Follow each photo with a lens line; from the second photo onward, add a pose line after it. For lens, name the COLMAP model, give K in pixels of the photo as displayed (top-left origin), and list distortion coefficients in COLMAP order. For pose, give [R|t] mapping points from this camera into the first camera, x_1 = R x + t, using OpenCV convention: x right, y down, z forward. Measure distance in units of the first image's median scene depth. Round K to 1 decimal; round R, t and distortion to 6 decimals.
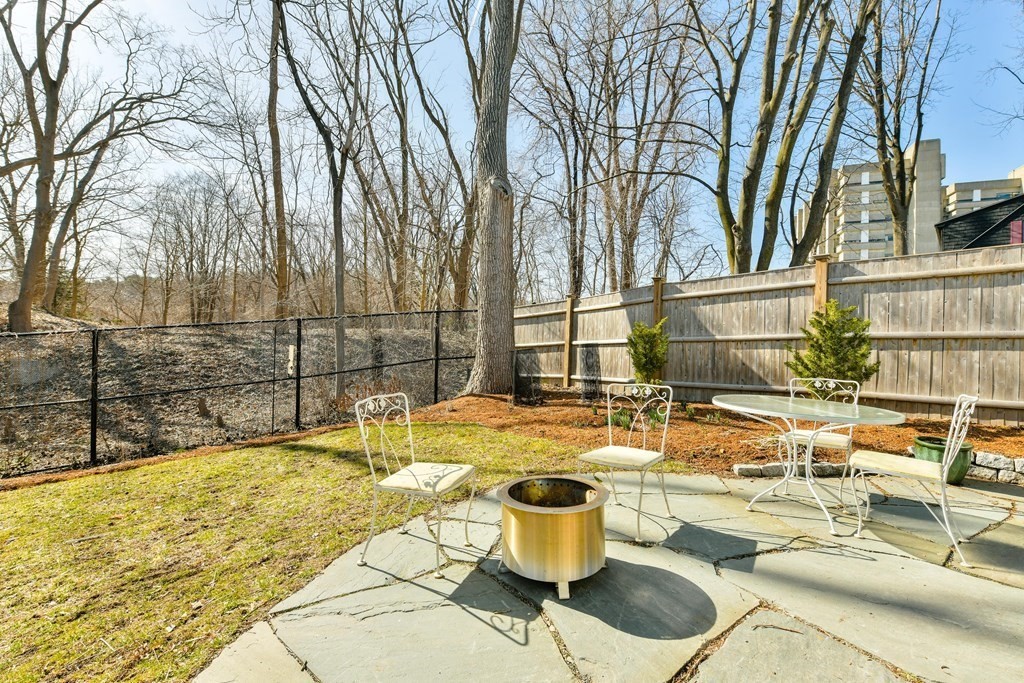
lens RADIAL K [[409.2, 0, 503.7], [0, 409.2, 347.0], [0, 0, 1]] dist [-0.011299, -0.001549]
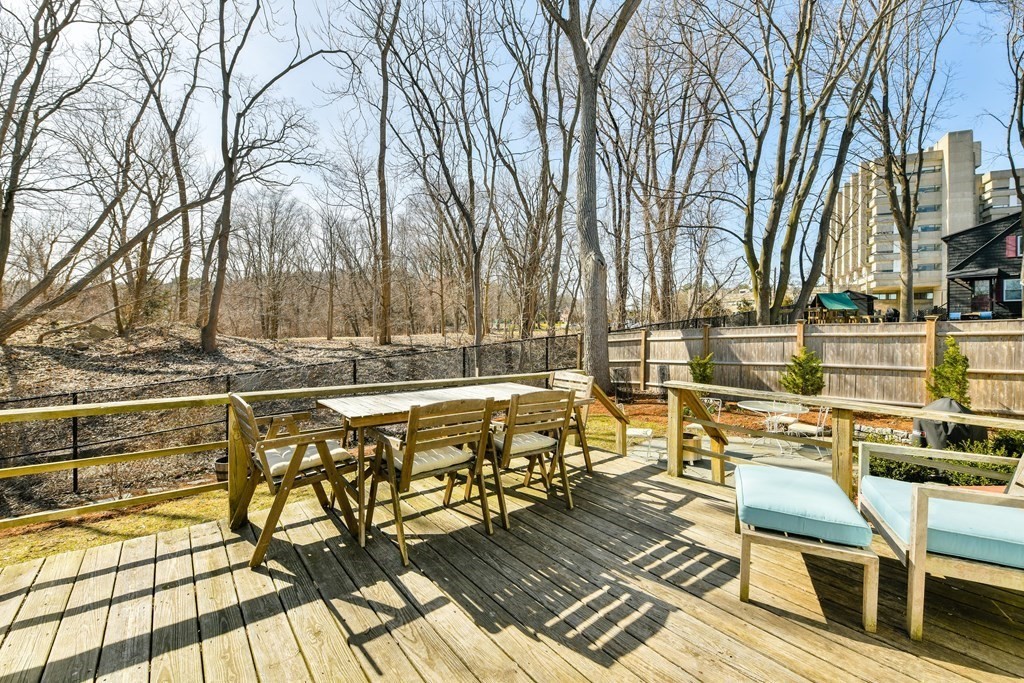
lens RADIAL K [[409.2, 0, 516.7], [0, 409.2, 340.1], [0, 0, 1]] dist [-0.011299, -0.001549]
pose [[0.999073, -0.015242, -0.040258, -0.184132], [0.015357, 0.999879, 0.002555, -0.072779], [0.040215, -0.003171, 0.999186, -0.389151]]
